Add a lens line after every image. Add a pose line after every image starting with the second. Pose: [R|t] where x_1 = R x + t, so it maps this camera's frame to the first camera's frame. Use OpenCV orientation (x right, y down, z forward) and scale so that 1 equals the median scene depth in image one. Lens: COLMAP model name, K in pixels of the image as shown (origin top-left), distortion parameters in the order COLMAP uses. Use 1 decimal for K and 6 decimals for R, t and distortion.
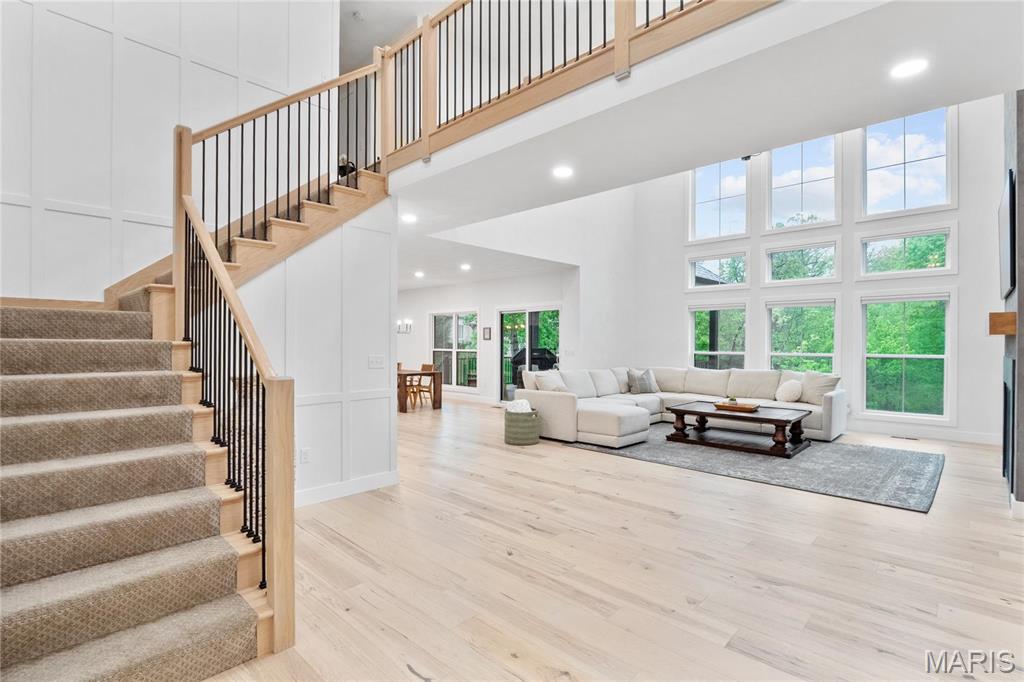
lens RADIAL K [[481.0, 0, 519.2], [0, 481.0, 348.8], [0, 0, 1]] dist [-0.011649, -0.002986]
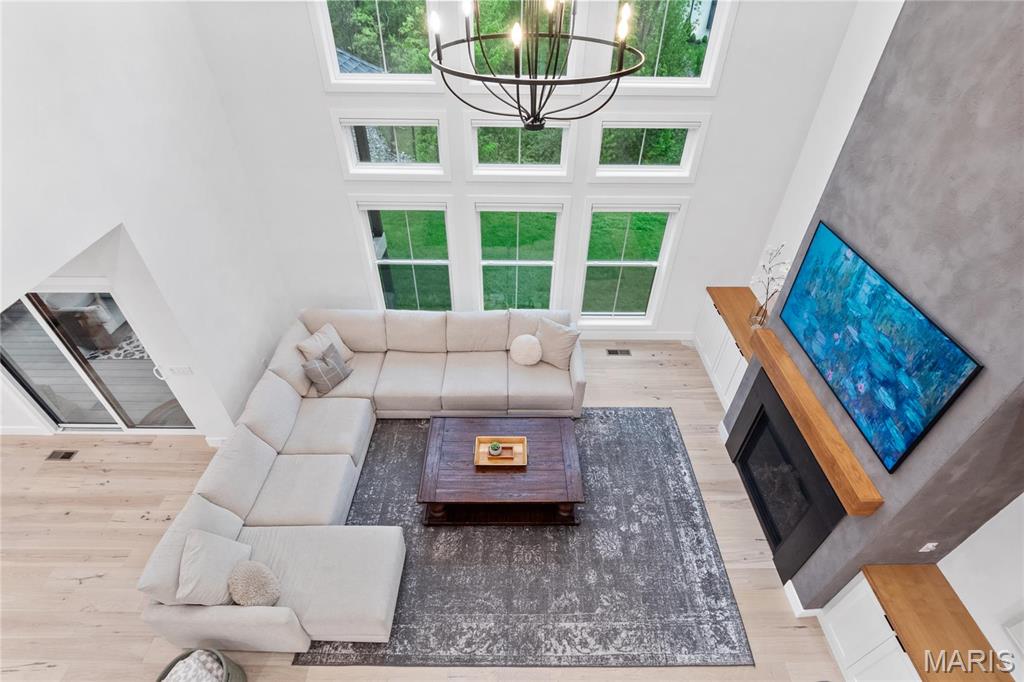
lens RADIAL K [[481.0, 0, 517.0], [0, 481.0, 335.3], [0, 0, 1]] dist [-0.011649, -0.002986]
pose [[0.720907, -0.432537, 0.541484, 0.132027], [-0.008349, 0.775850, 0.630862, -0.439217], [-0.692982, -0.459314, 0.555704, 0.585894]]
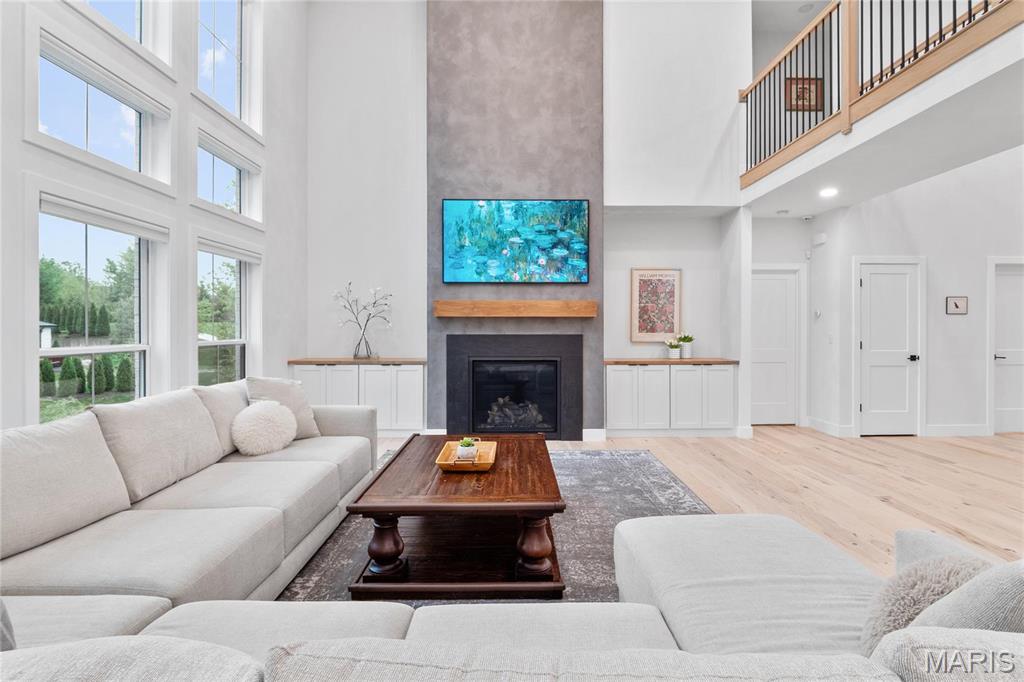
lens RADIAL K [[481.0, 0, 517.0], [0, 481.0, 331.1], [0, 0, 1]] dist [-0.011649, -0.002986]
pose [[-0.689677, -0.007981, 0.724073, 0.074308], [0.007495, 0.999807, 0.018159, -0.008400], [-0.724078, 0.017950, -0.689484, 1.154403]]
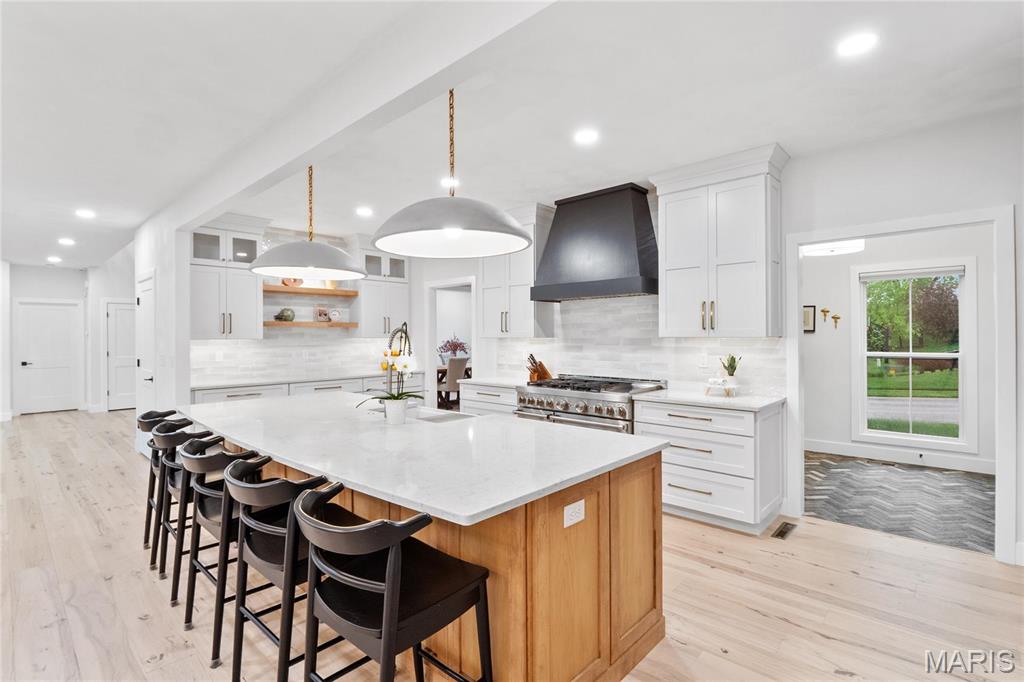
lens RADIAL K [[481.0, 0, 516.6], [0, 481.0, 333.8], [0, 0, 1]] dist [-0.011649, -0.002986]
pose [[-0.999965, 0.004296, -0.007194, -0.822890], [0.004231, 0.999949, 0.009125, -0.027279], [0.007233, 0.009094, -0.999932, 1.478465]]
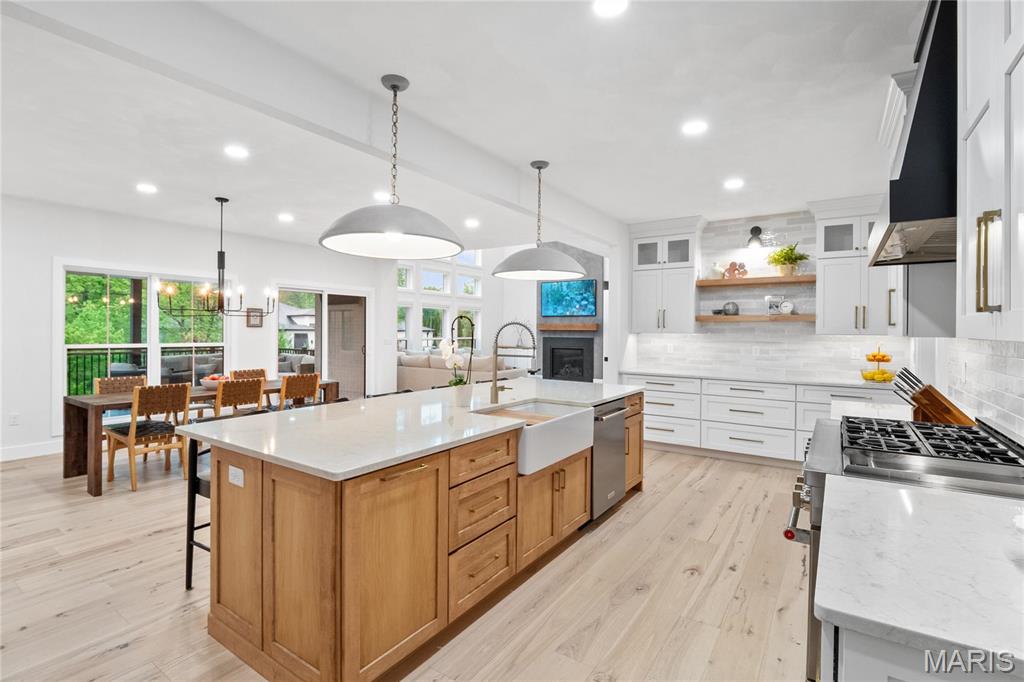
lens RADIAL K [[481.0, 0, 515.4], [0, 481.0, 331.8], [0, 0, 1]] dist [-0.011649, -0.002986]
pose [[-0.165026, -0.004902, 0.986277, -1.158125], [0.003254, 0.999980, 0.005514, -0.021439], [-0.986284, 0.004120, -0.165007, 1.124120]]
